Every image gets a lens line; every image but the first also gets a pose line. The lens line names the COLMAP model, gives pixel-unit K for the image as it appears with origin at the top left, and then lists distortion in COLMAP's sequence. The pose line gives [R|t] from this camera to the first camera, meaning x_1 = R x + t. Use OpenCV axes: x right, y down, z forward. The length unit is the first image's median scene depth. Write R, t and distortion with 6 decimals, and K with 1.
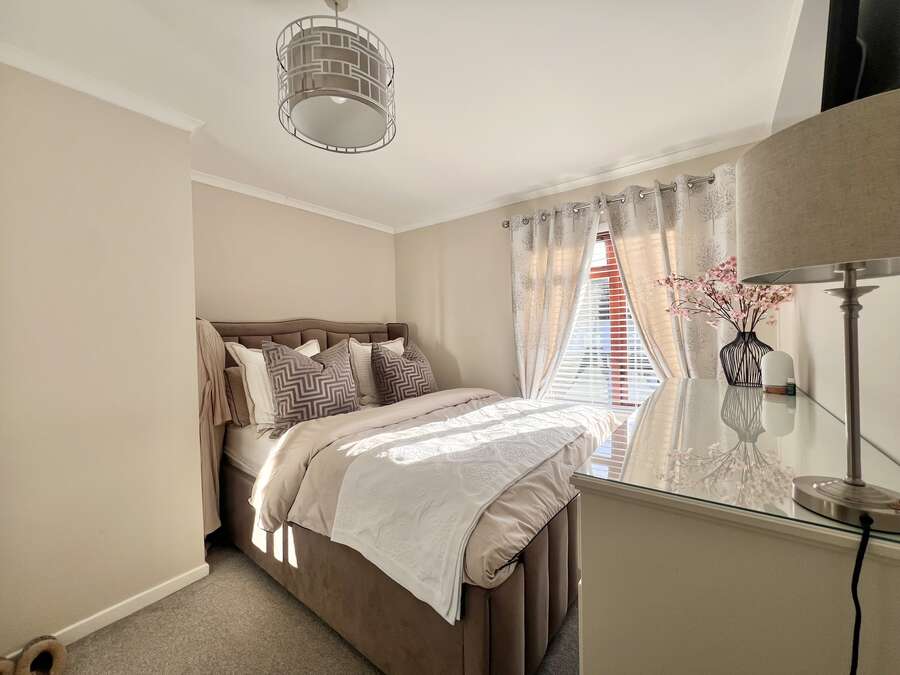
lens RADIAL K [[360.2, 0, 448.5], [0, 360.2, 337.4], [0, 0, 1]] dist [0.000313, 0.000147]
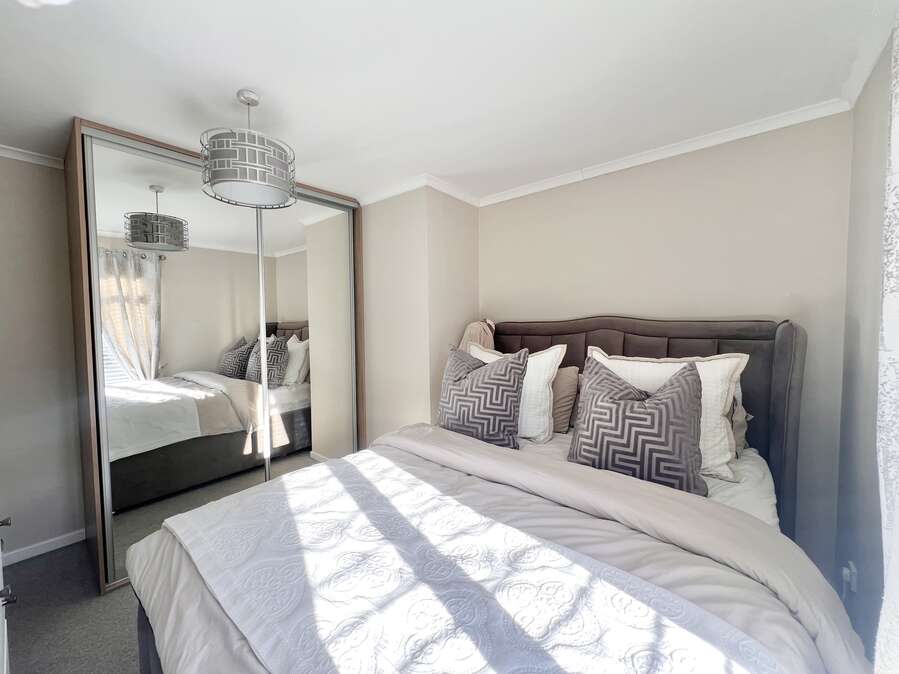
lens RADIAL K [[359.8, 0, 448.0], [0, 359.8, 336.9], [0, 0, 1]] dist [0.000313, 0.000147]
pose [[-0.082868, 0.007763, -0.996530, 0.505296], [-0.026929, 0.999587, 0.010026, -0.023477], [0.996197, 0.027667, -0.082625, 0.953847]]
